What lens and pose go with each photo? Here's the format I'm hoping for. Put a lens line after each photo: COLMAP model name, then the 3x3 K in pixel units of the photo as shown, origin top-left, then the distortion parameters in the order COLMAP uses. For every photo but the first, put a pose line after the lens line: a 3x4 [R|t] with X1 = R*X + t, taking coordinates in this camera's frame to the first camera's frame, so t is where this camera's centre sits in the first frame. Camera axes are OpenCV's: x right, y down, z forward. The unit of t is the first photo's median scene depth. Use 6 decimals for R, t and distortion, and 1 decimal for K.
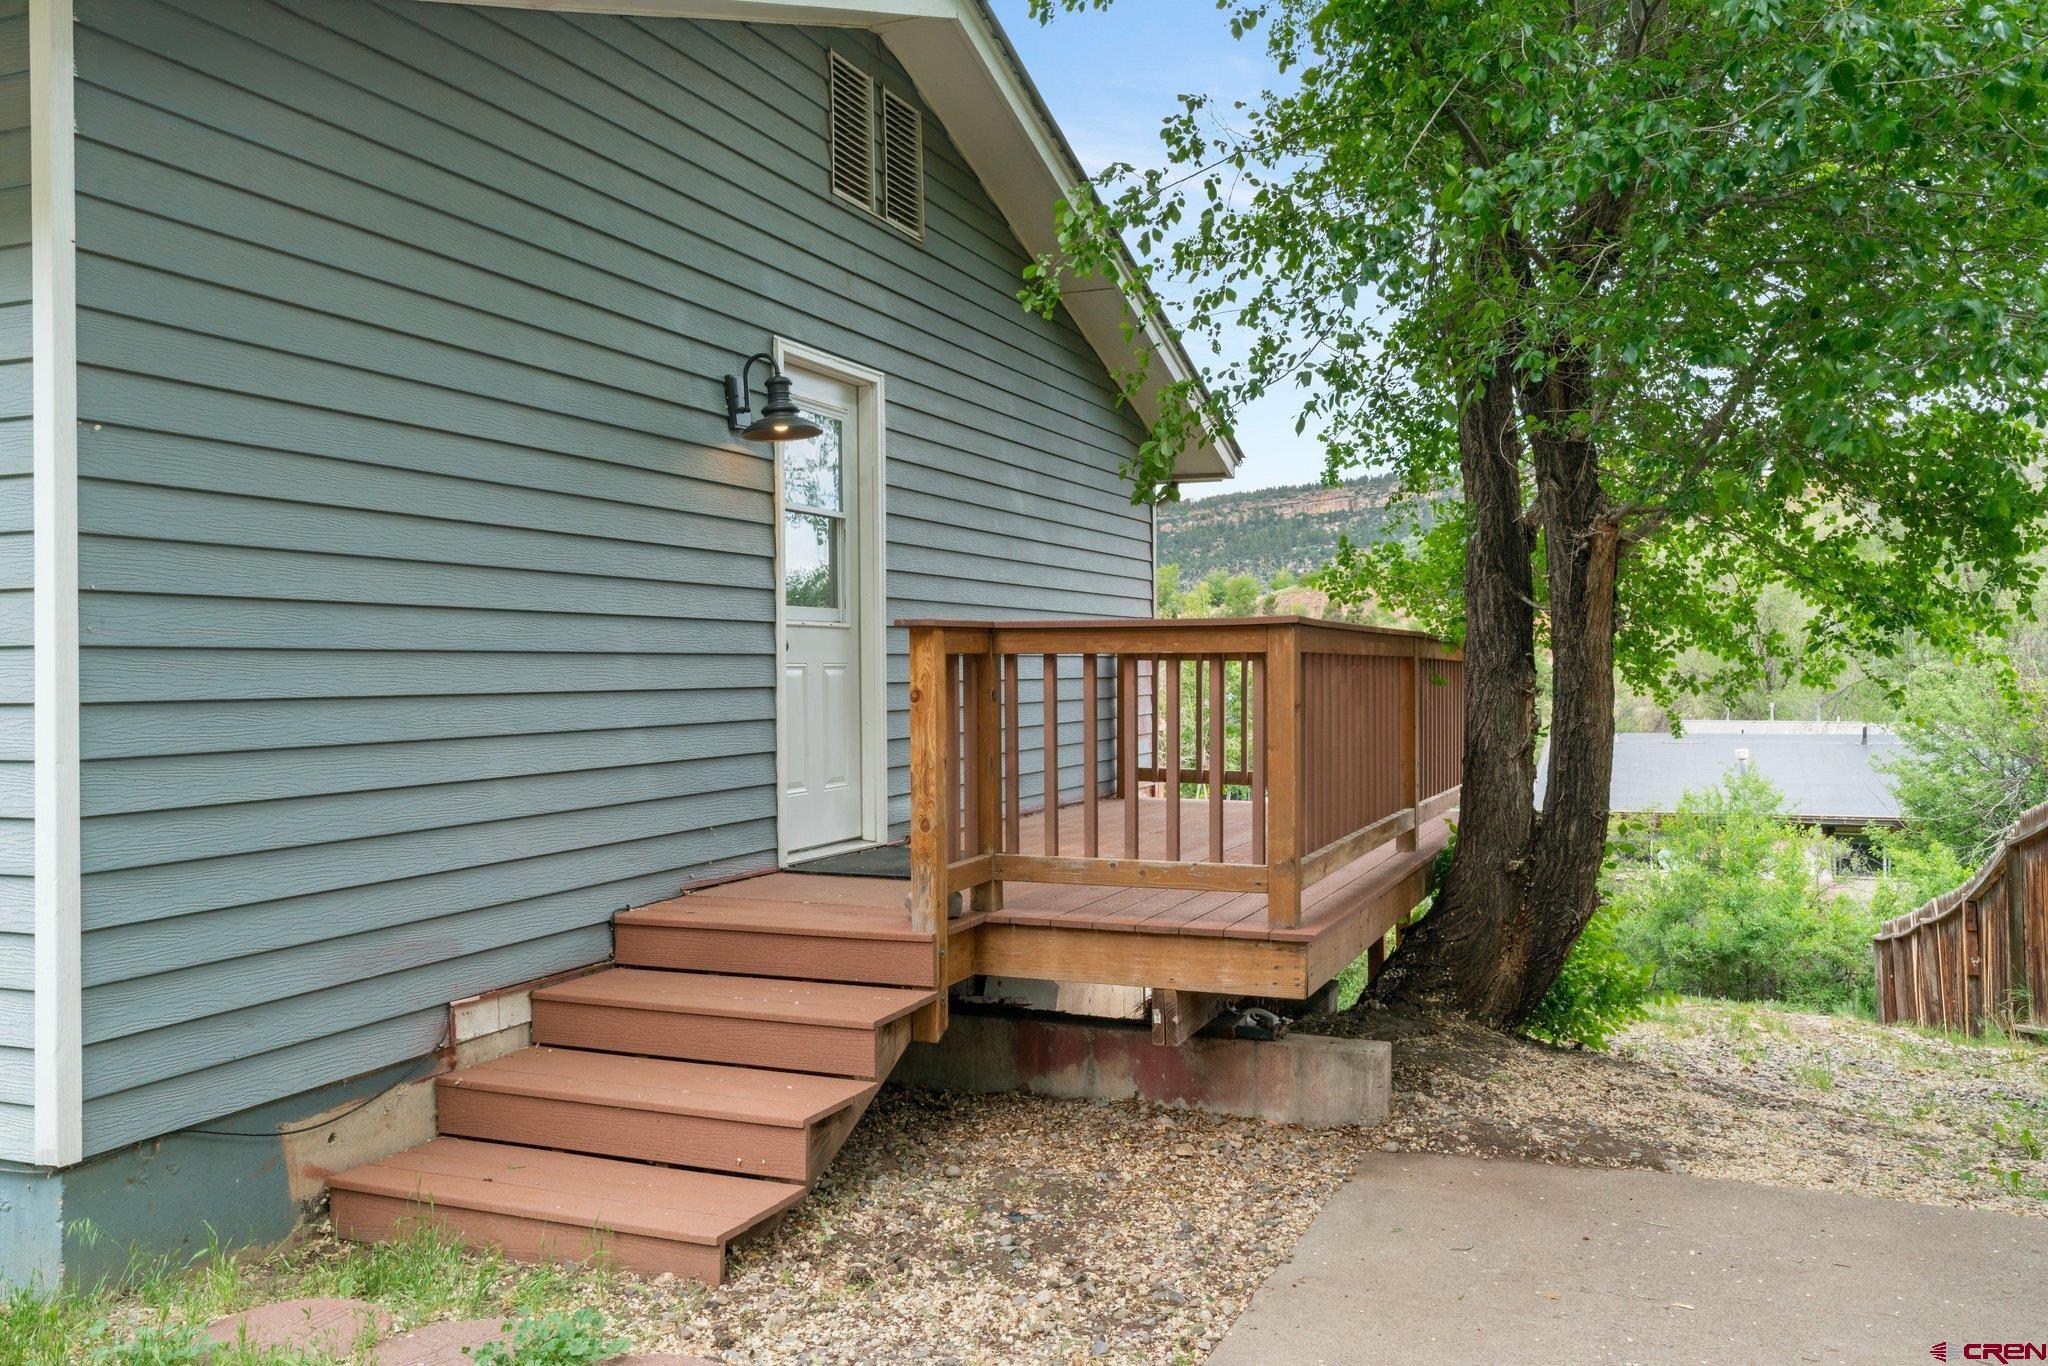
lens RADIAL K [[1594.9, 0, 1024.0], [0, 1594.9, 683.0], [0, 0, 1]] dist [0.000542, -0.001059]
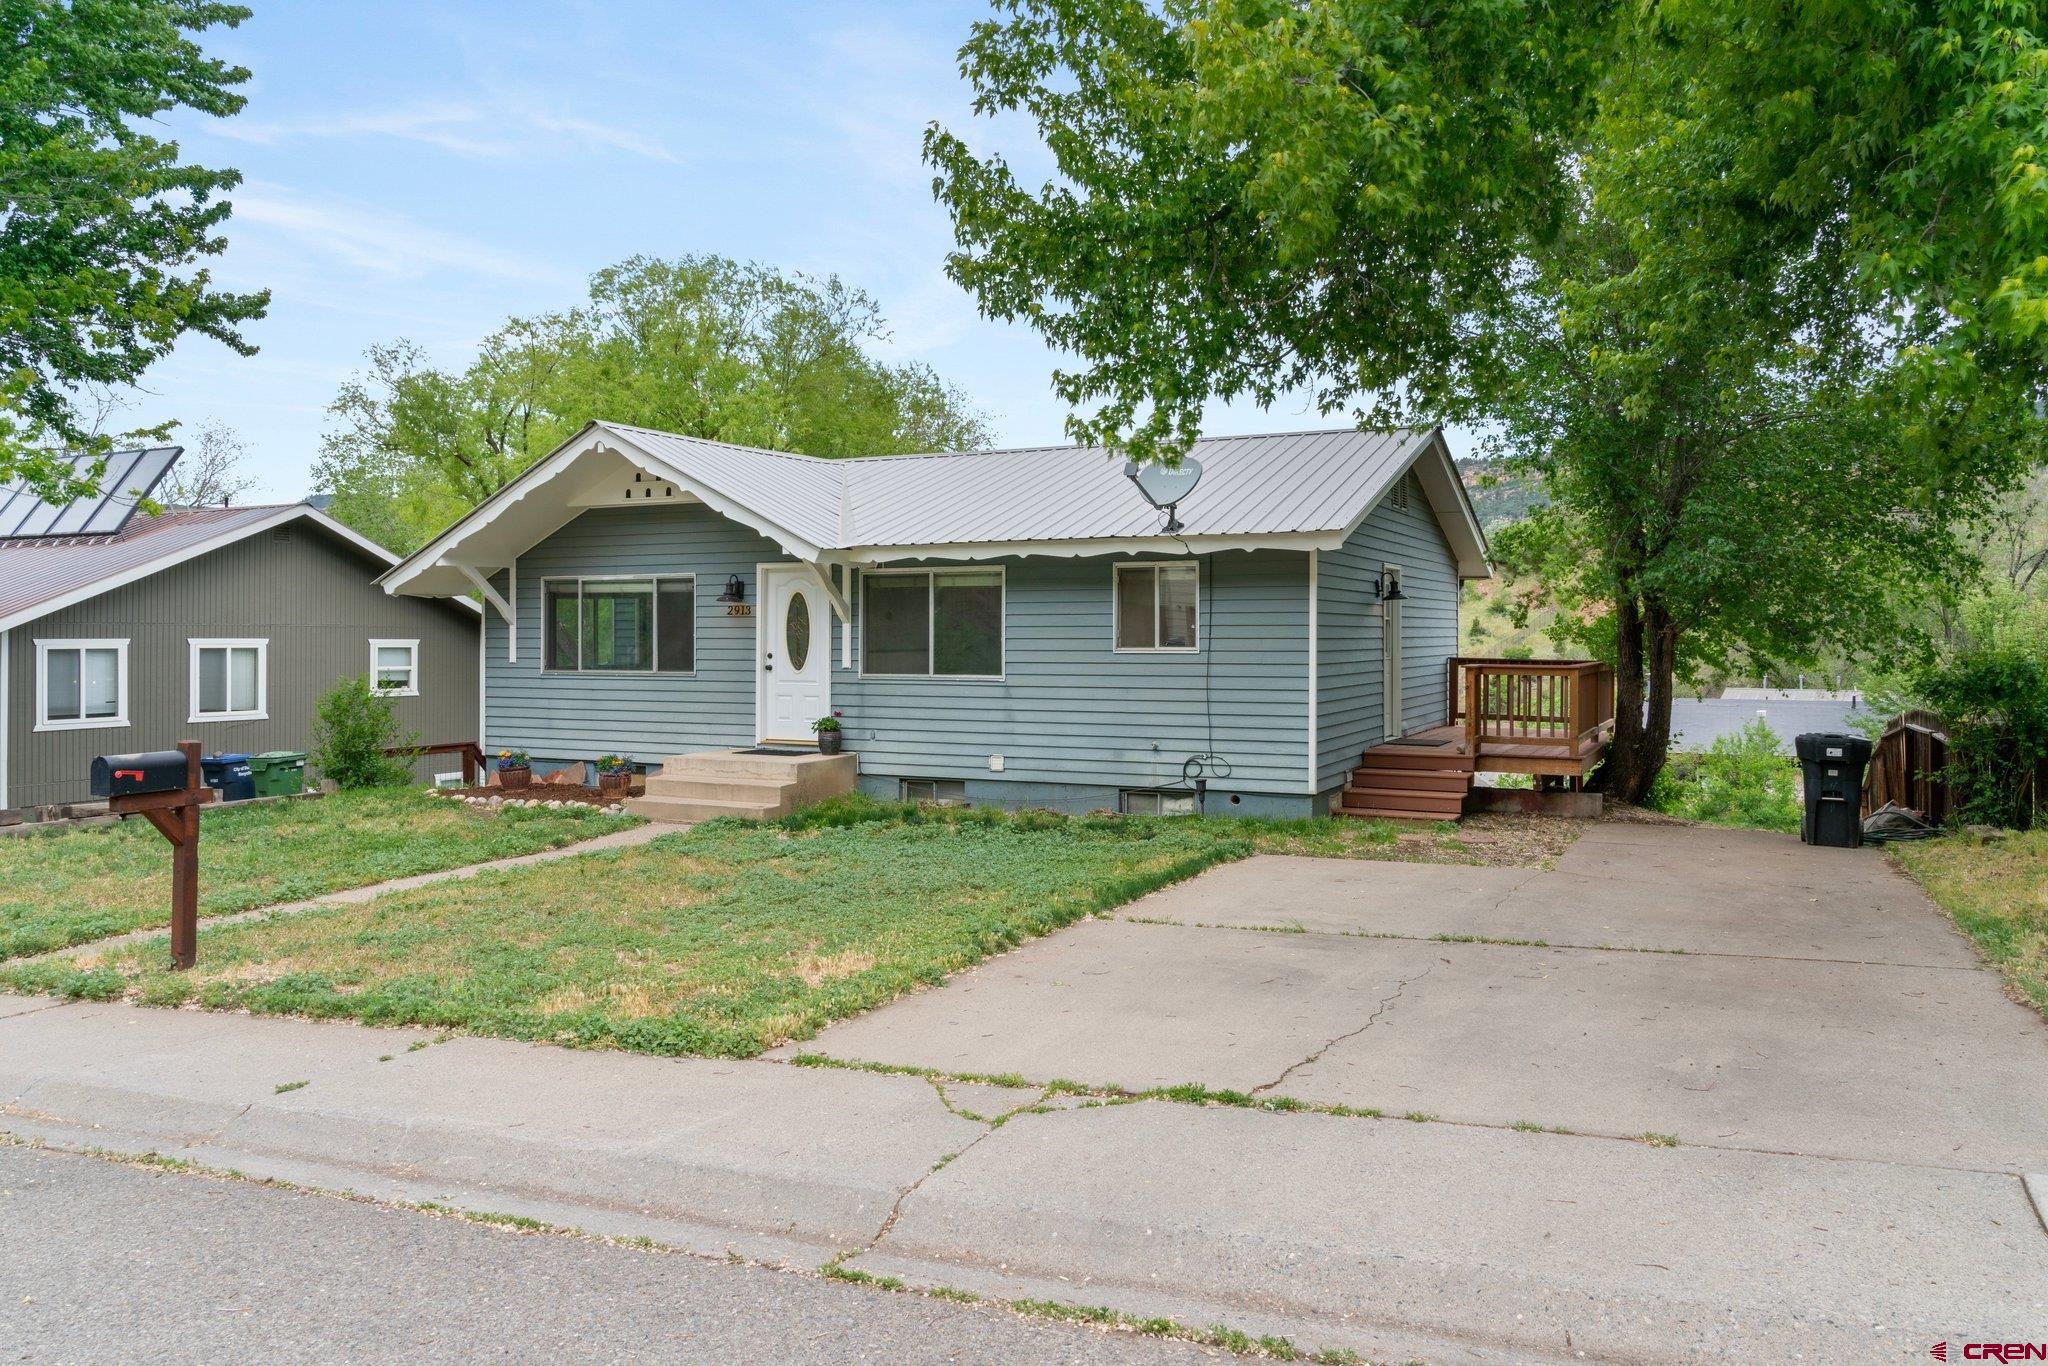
lens RADIAL K [[1508.7, 0, 1029.0], [0, 1508.7, 649.4], [0, 0, 1]] dist [-0.007574, -0.001055]
pose [[0.998725, 0.008516, -0.049754, -0.601620], [-0.008344, 0.999958, 0.003661, -0.055185], [0.049783, -0.003241, 0.998755, -1.628549]]
